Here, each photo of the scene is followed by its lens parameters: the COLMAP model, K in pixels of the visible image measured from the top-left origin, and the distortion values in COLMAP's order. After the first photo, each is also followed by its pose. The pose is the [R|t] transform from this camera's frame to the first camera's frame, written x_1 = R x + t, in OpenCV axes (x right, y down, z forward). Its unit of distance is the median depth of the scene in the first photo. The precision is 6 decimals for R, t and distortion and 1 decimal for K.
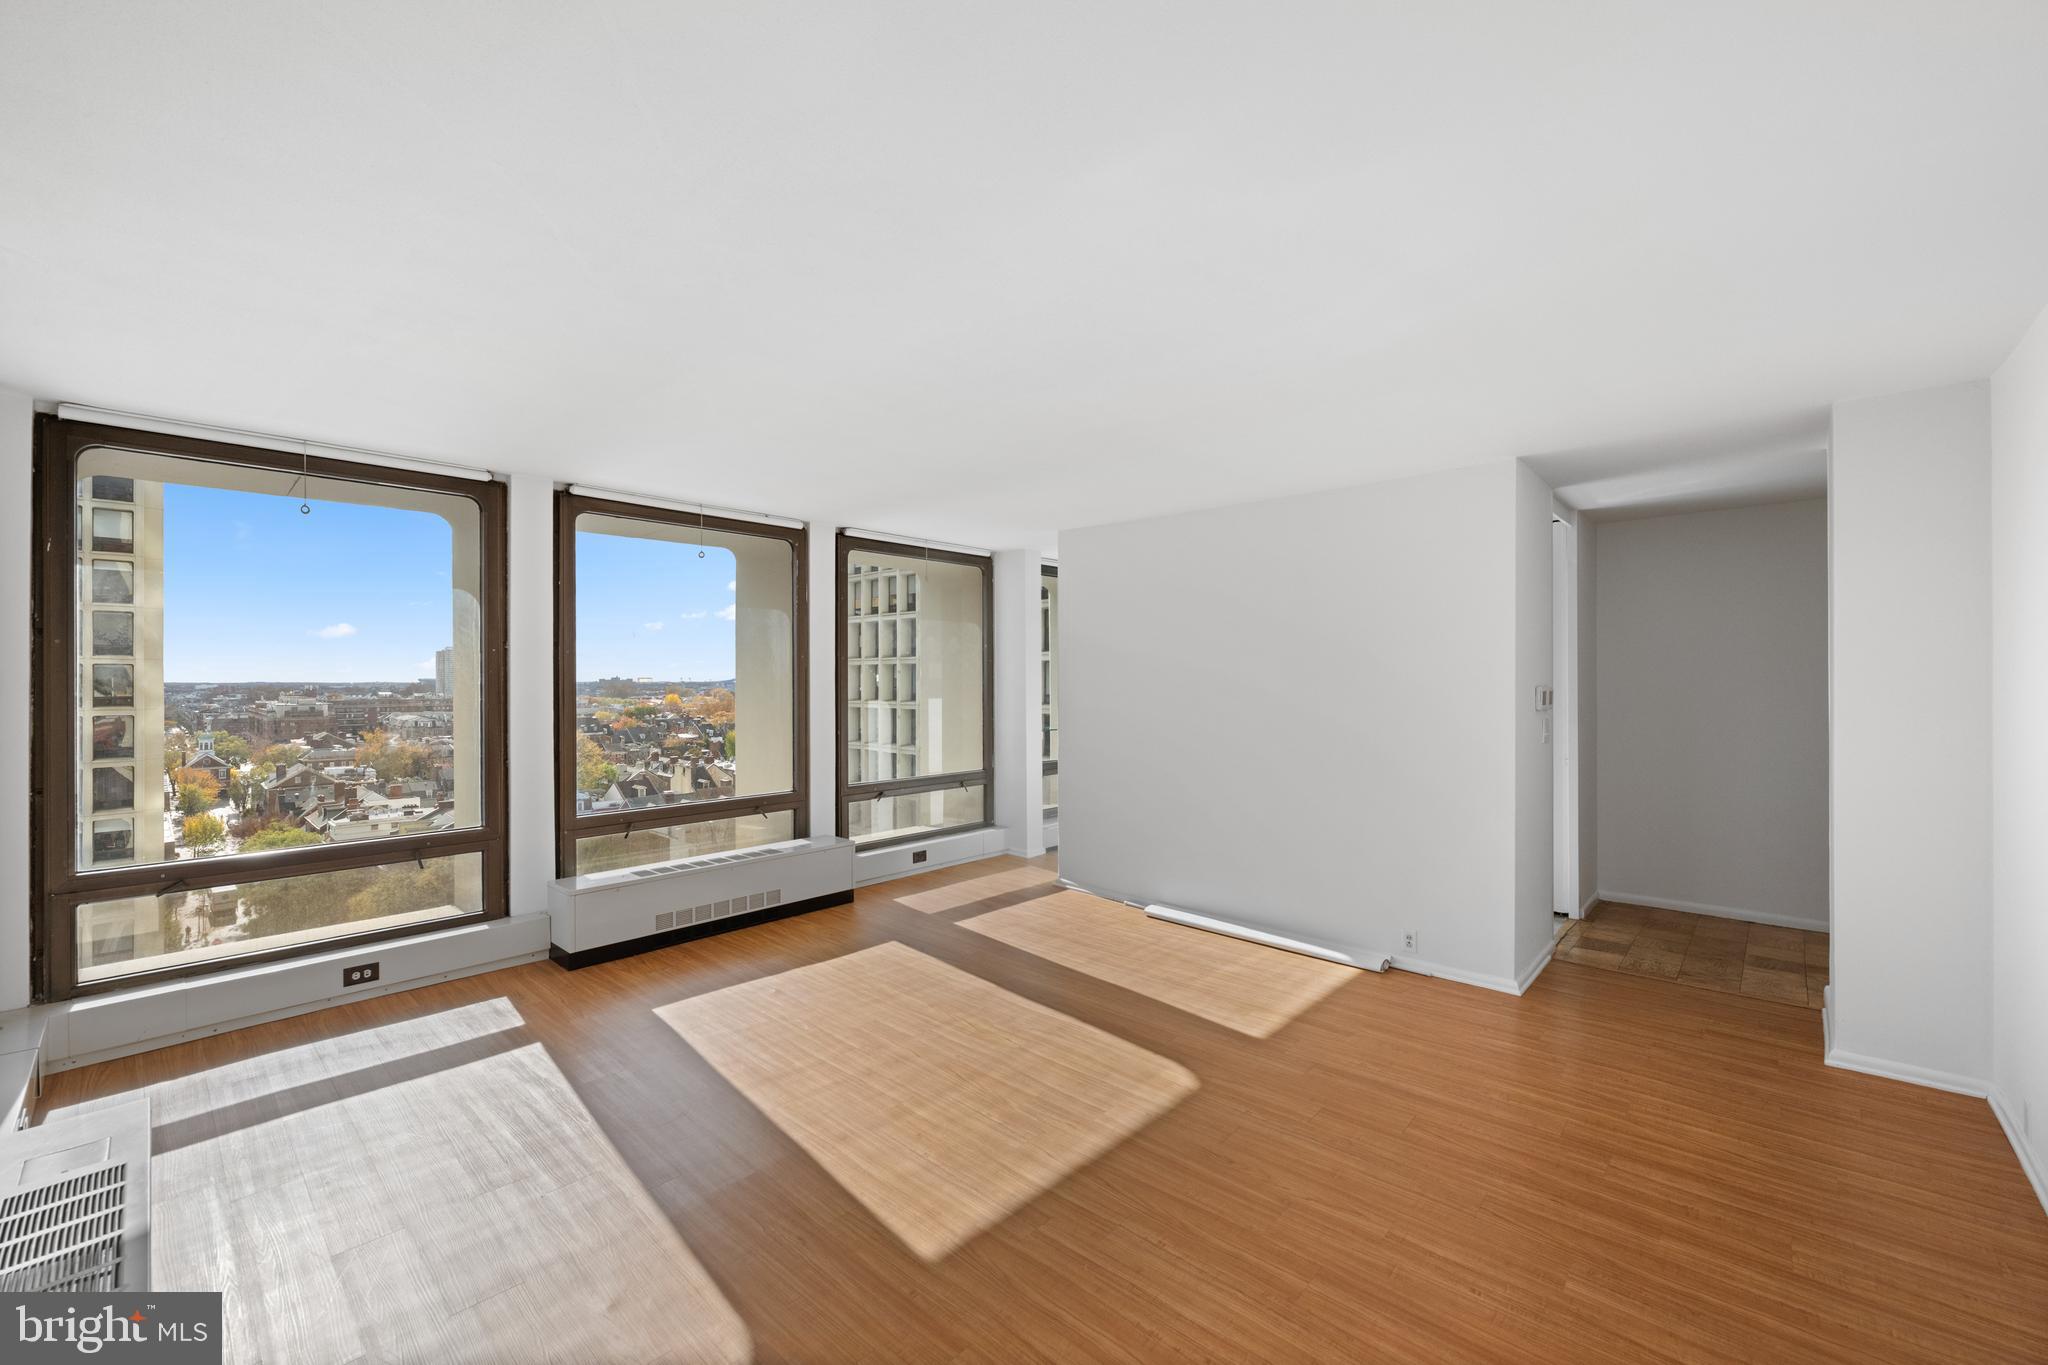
lens RADIAL K [[839.9, 0, 991.4], [0, 839.9, 679.3], [0, 0, 1]] dist [0.000388, -0.000103]
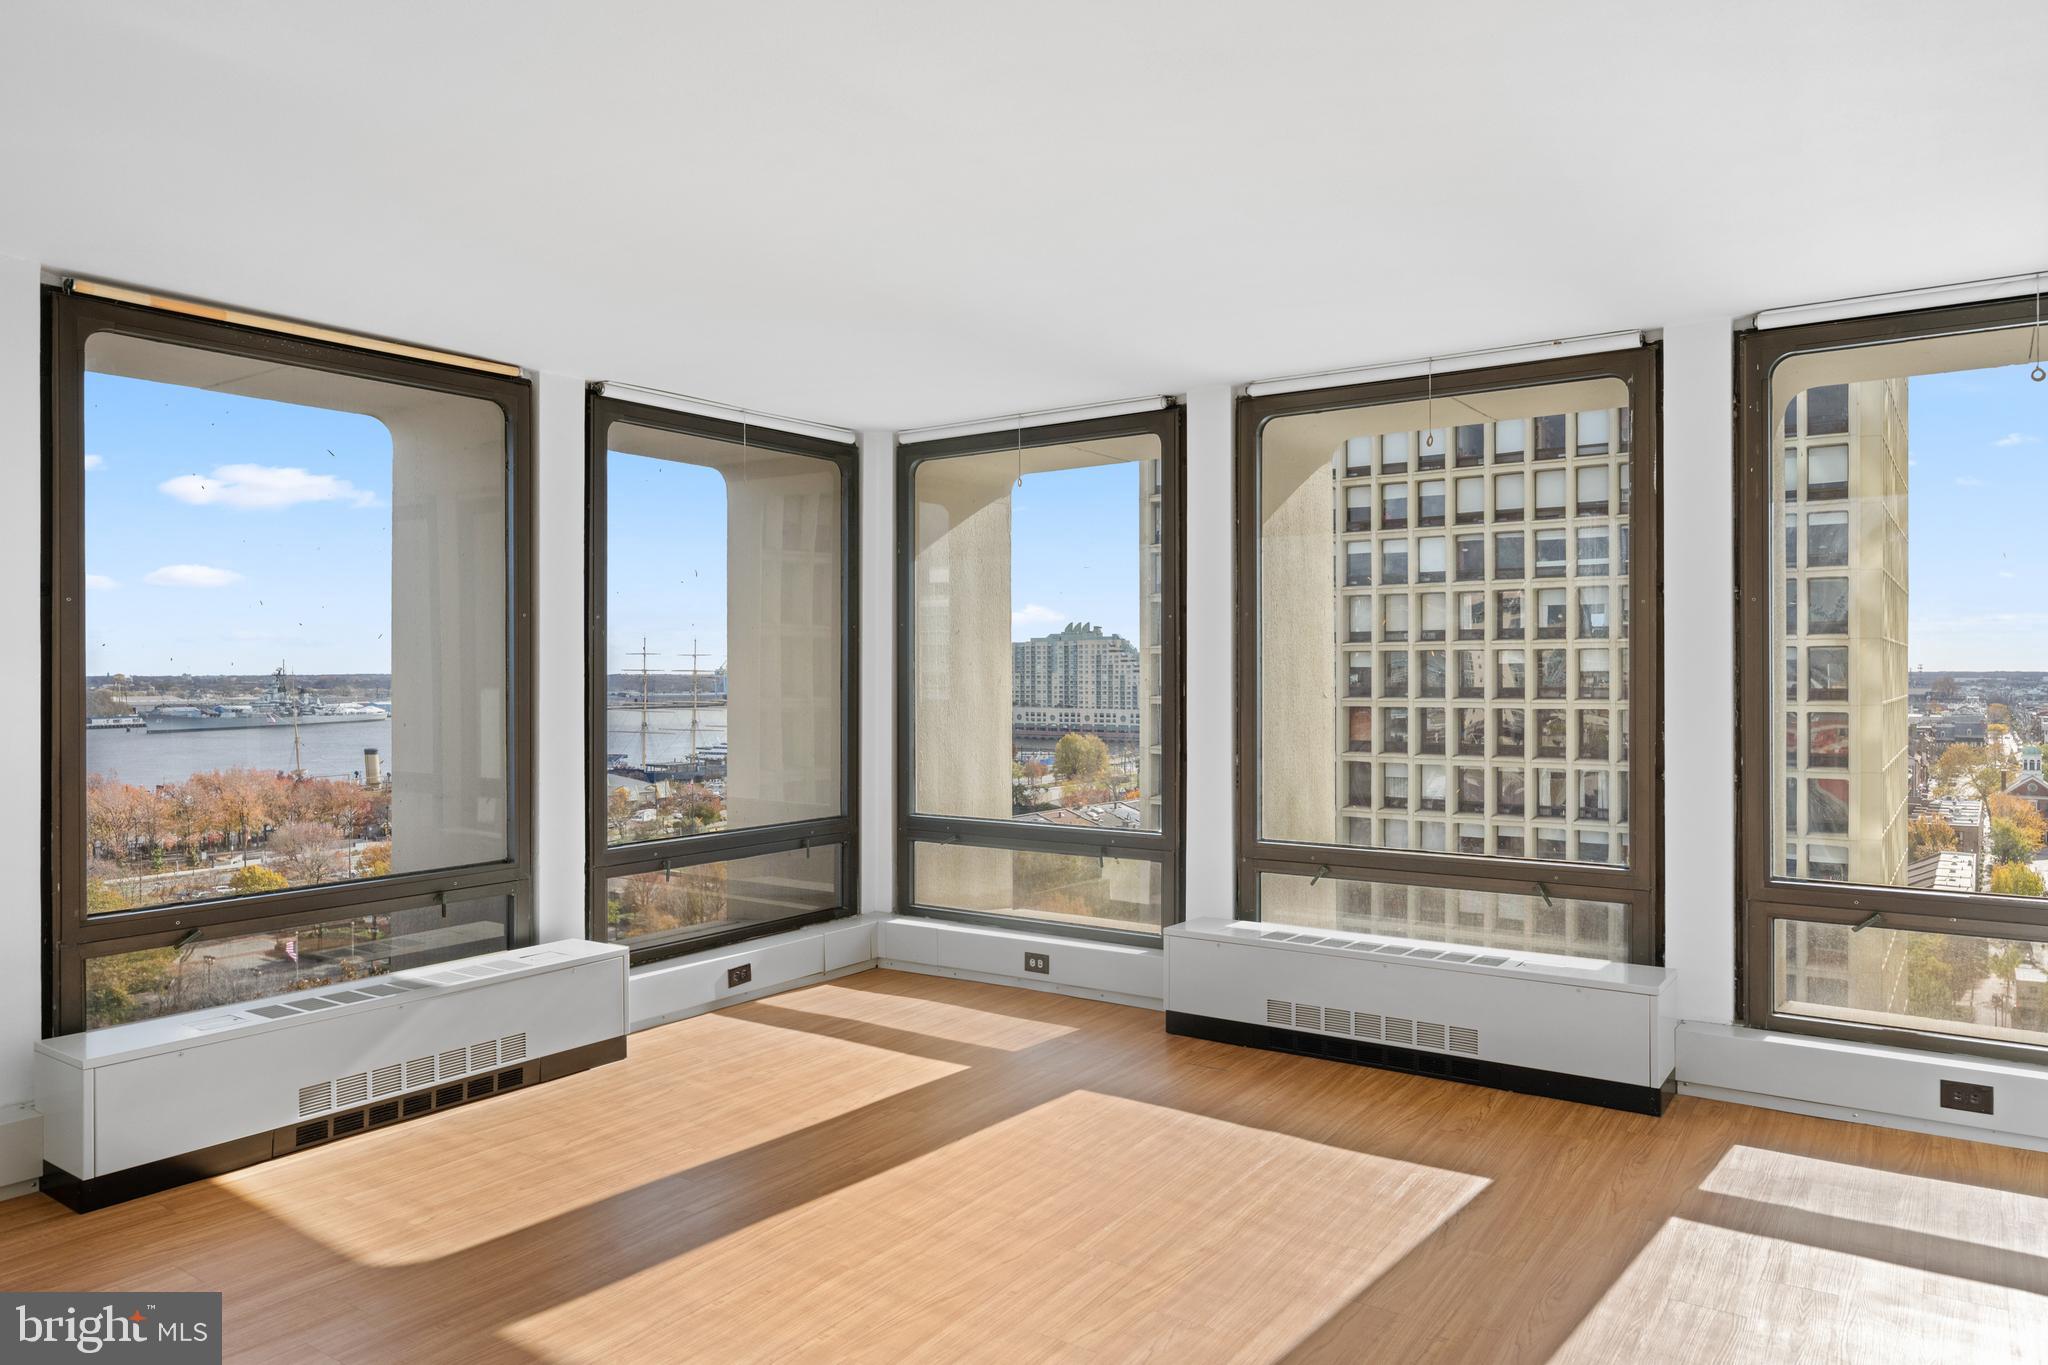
lens RADIAL K [[1363.8, 0, 1024.0], [0, 1363.8, 682.5], [0, 0, 1]] dist [-0.005374, 0.001529]
pose [[0.138200, 0.009033, -0.990363, 0.645425], [0.001972, 0.999954, 0.009396, 0.015279], [0.990402, -0.003251, 0.138175, 0.641625]]
